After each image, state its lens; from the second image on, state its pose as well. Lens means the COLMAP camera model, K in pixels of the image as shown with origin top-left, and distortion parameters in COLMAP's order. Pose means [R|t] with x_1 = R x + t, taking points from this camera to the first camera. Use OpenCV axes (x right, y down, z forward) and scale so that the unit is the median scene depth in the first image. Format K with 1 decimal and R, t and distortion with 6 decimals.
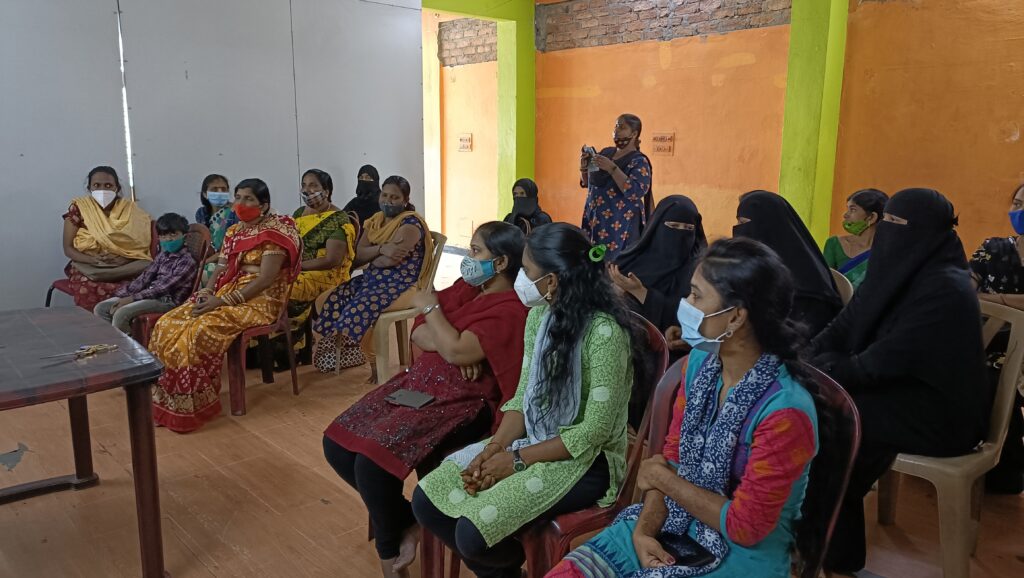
lens RADIAL K [[757.0, 0, 515.7], [0, 757.0, 279.2], [0, 0, 1]] dist [0.082010, -0.070497]
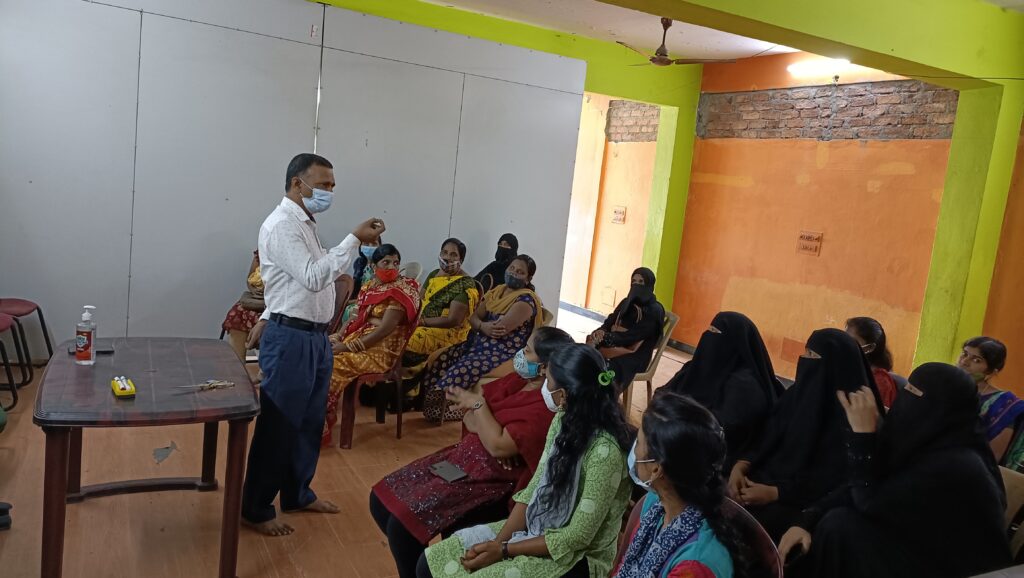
lens RADIAL K [[757.0, 0, 516.8], [0, 757.0, 289.9], [0, 0, 1]] dist [0.082010, -0.070497]
pose [[0.963971, 0.131626, -0.231157, 0.109819], [-0.143207, 0.989109, -0.033982, -0.051405], [0.224167, 0.065861, 0.972323, -0.059912]]
